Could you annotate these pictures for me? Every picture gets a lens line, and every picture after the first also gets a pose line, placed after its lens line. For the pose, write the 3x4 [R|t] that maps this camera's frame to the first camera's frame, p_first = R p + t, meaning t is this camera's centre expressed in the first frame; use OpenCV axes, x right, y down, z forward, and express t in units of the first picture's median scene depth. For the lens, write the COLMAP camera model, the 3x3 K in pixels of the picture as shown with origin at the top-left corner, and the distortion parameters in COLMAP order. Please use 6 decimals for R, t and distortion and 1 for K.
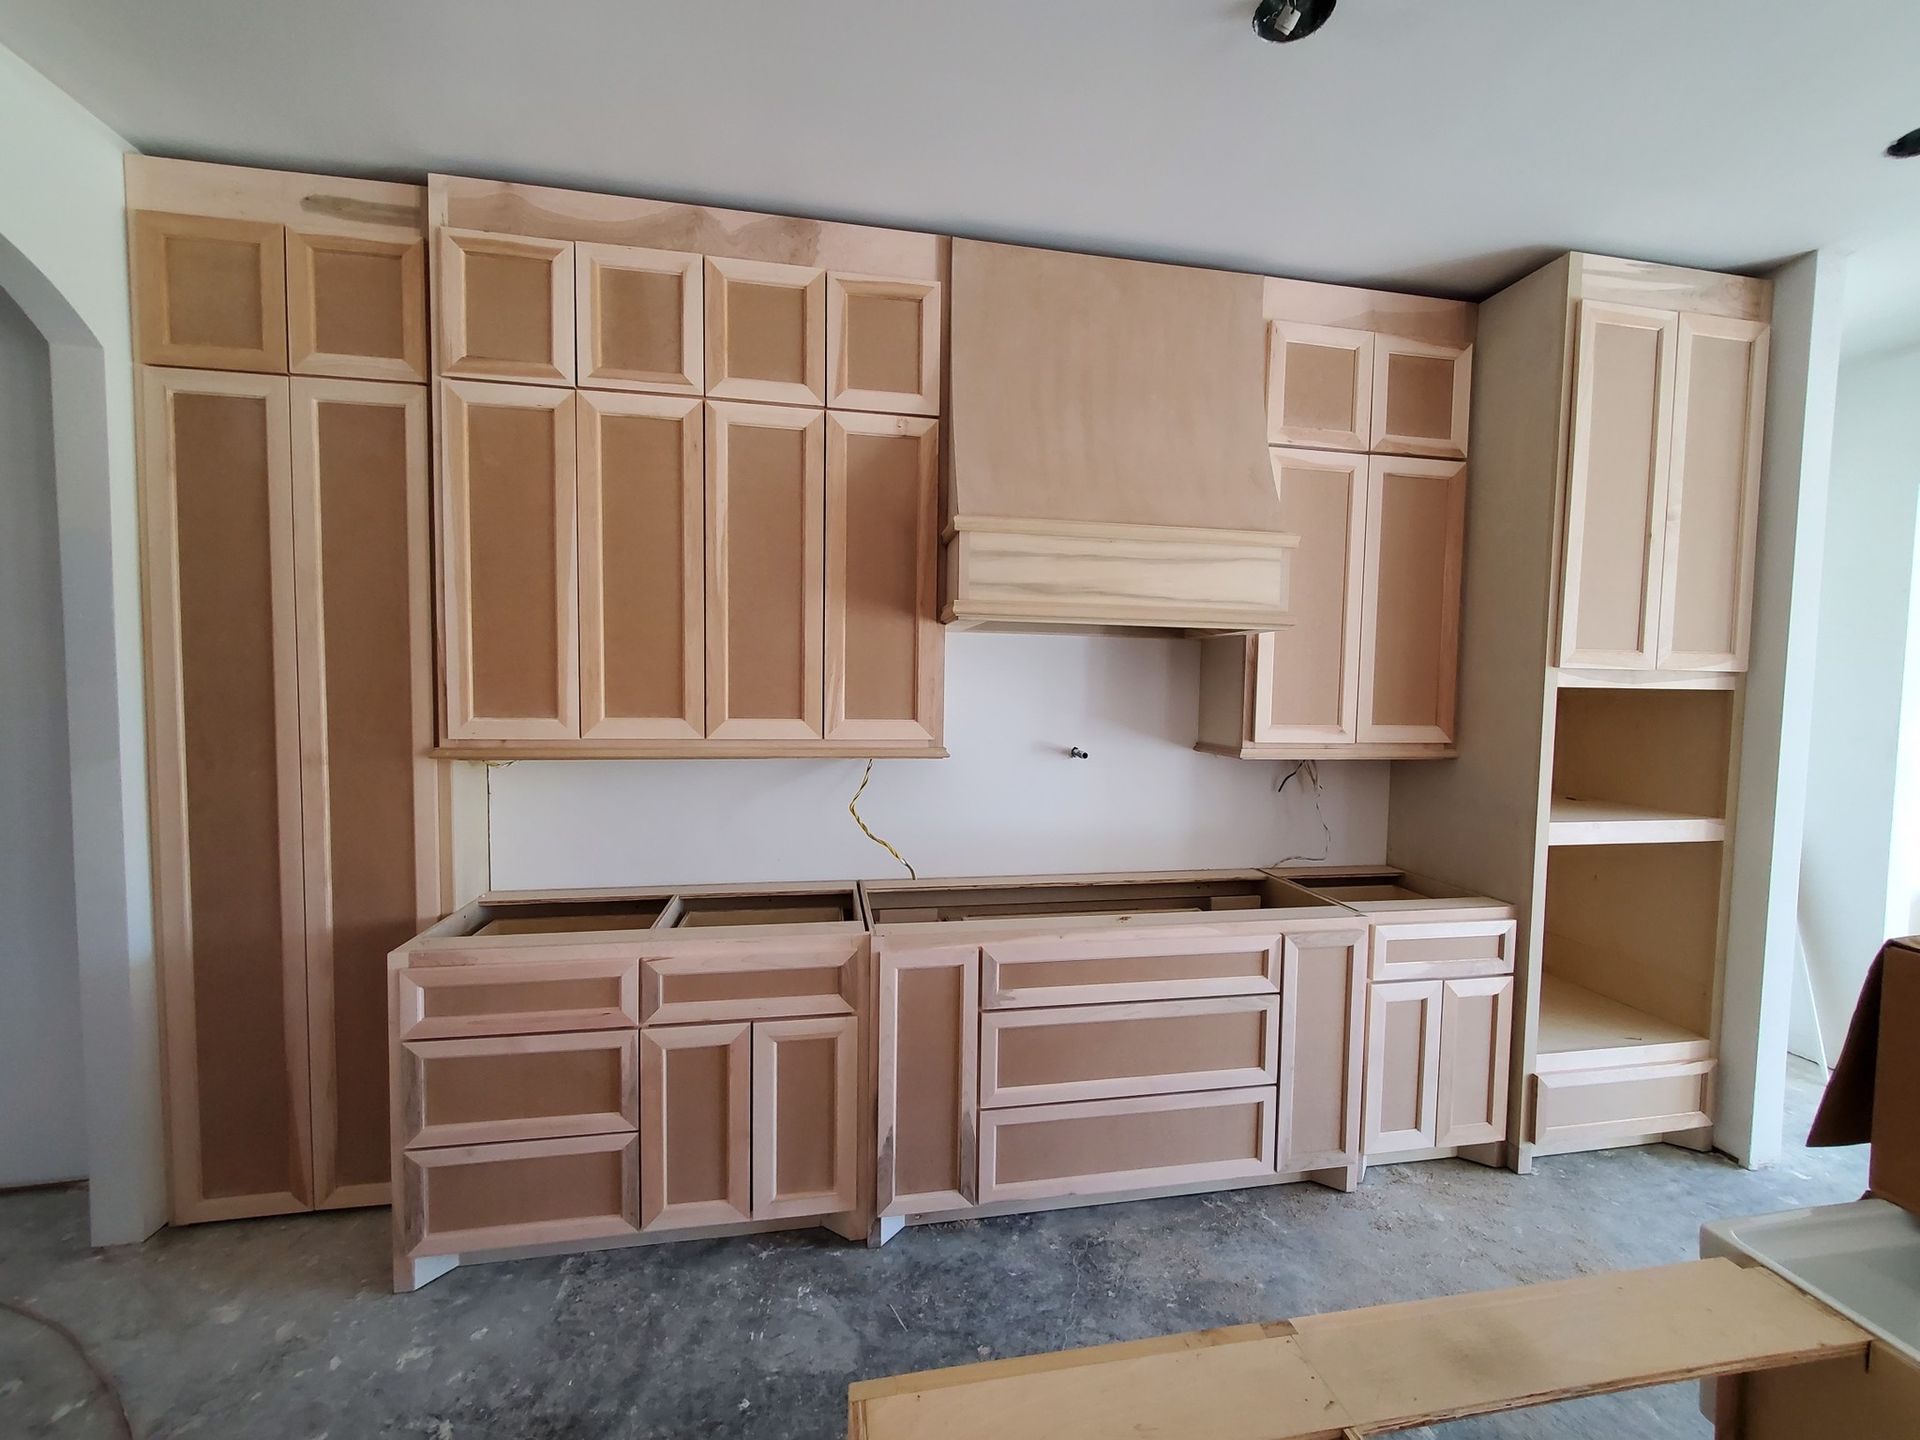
lens RADIAL K [[759.4, 0, 955.7], [0, 759.4, 725.2], [0, 0, 1]] dist [-0.001680, -0.000013]
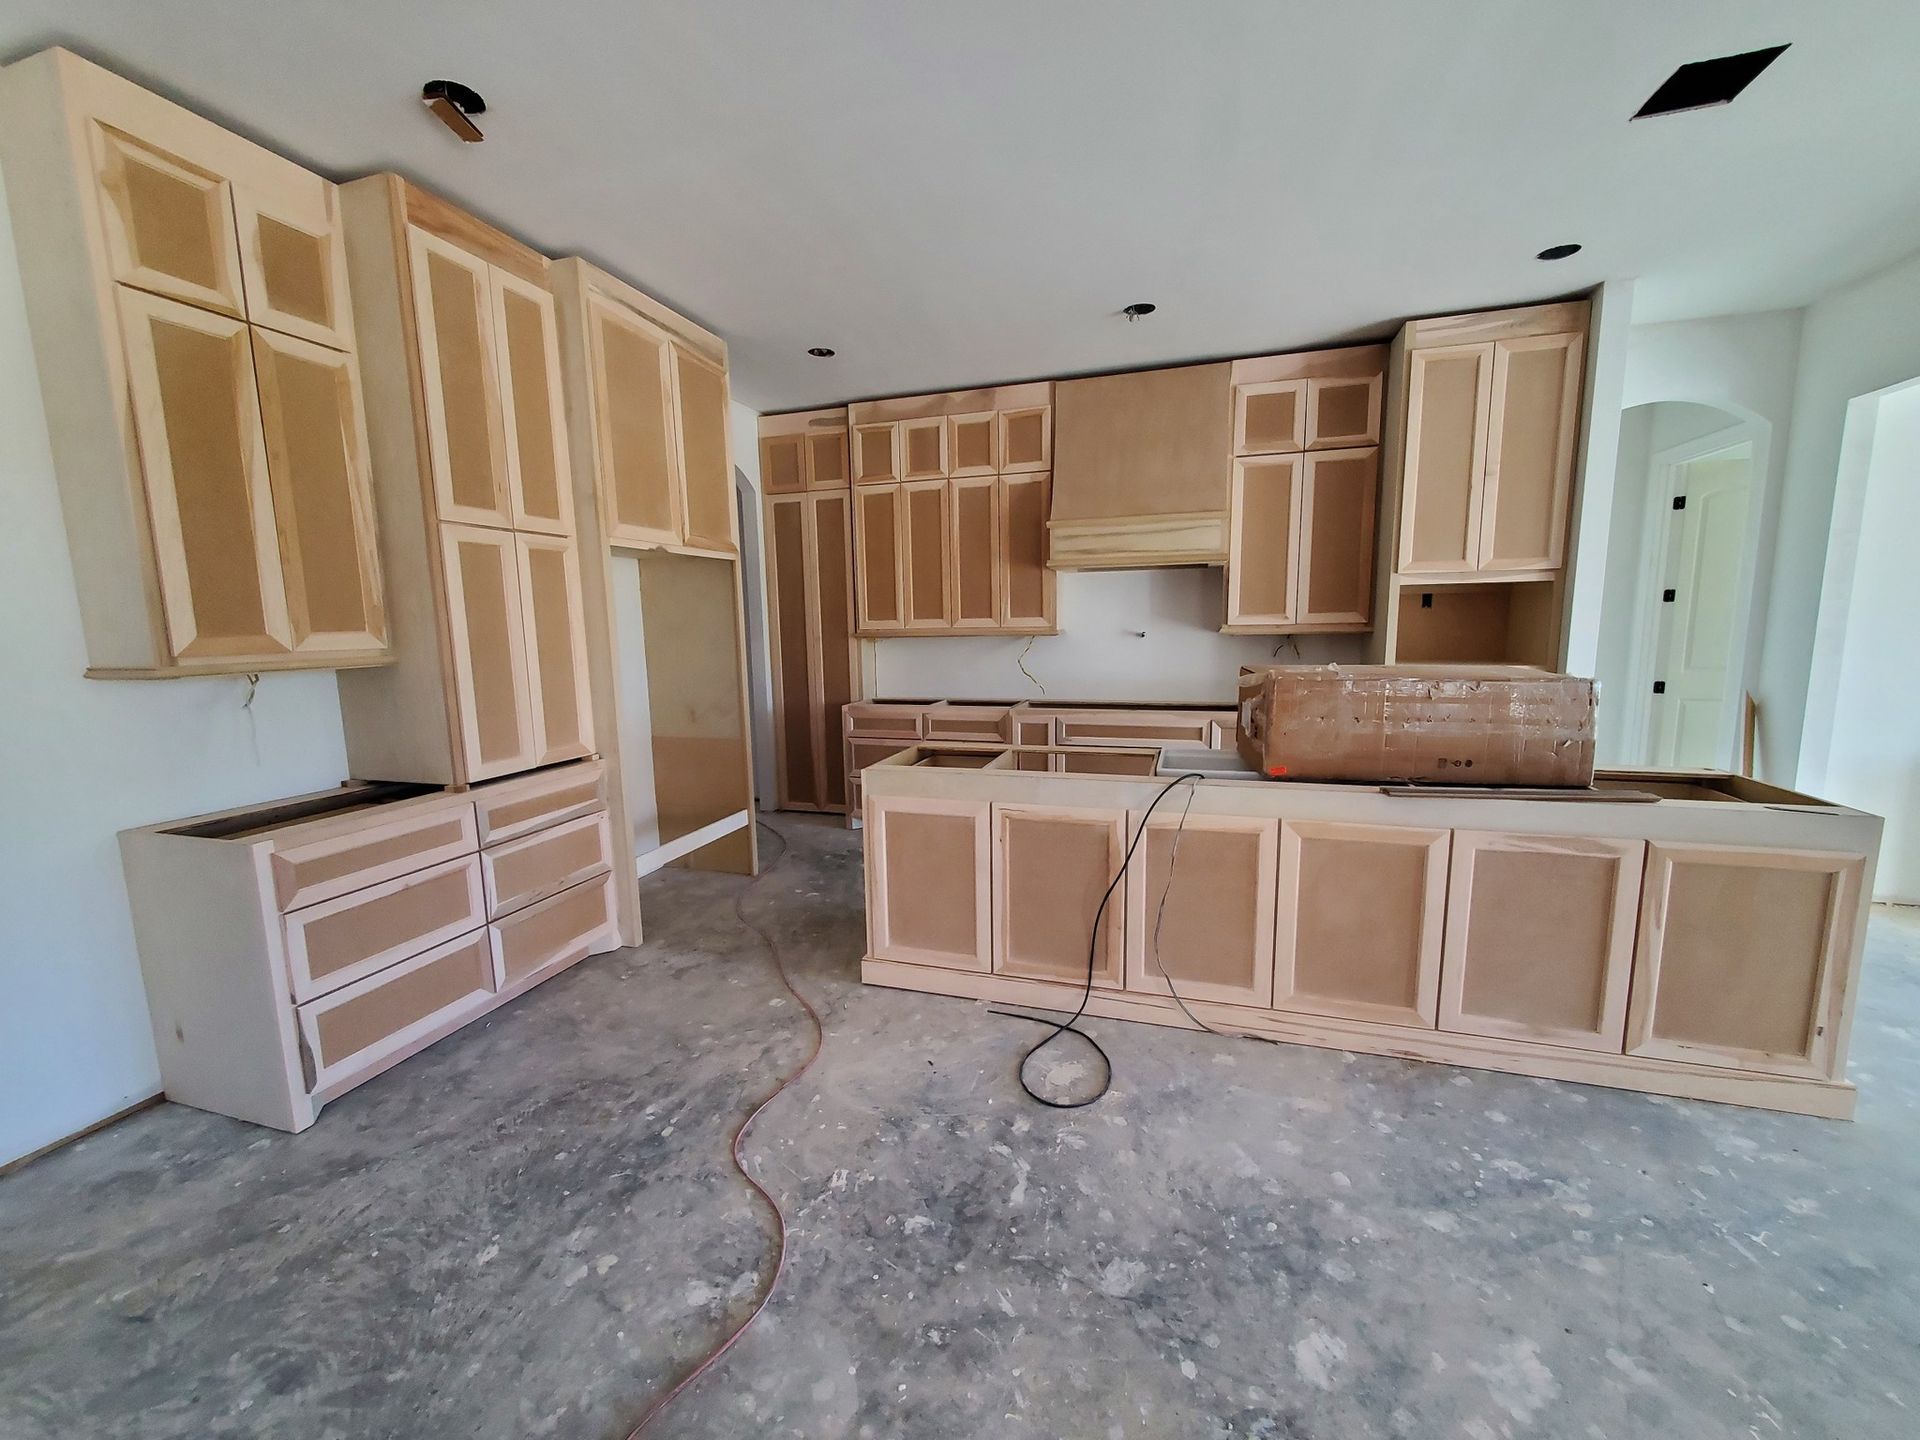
lens RADIAL K [[759.4, 0, 956.5], [0, 759.4, 723.8], [0, 0, 1]] dist [-0.001680, -0.000013]
pose [[0.882827, 0.031292, -0.468655, 0.771324], [0.007887, 0.996650, 0.081402, 0.120906], [0.469633, -0.075561, 0.879622, -1.043844]]
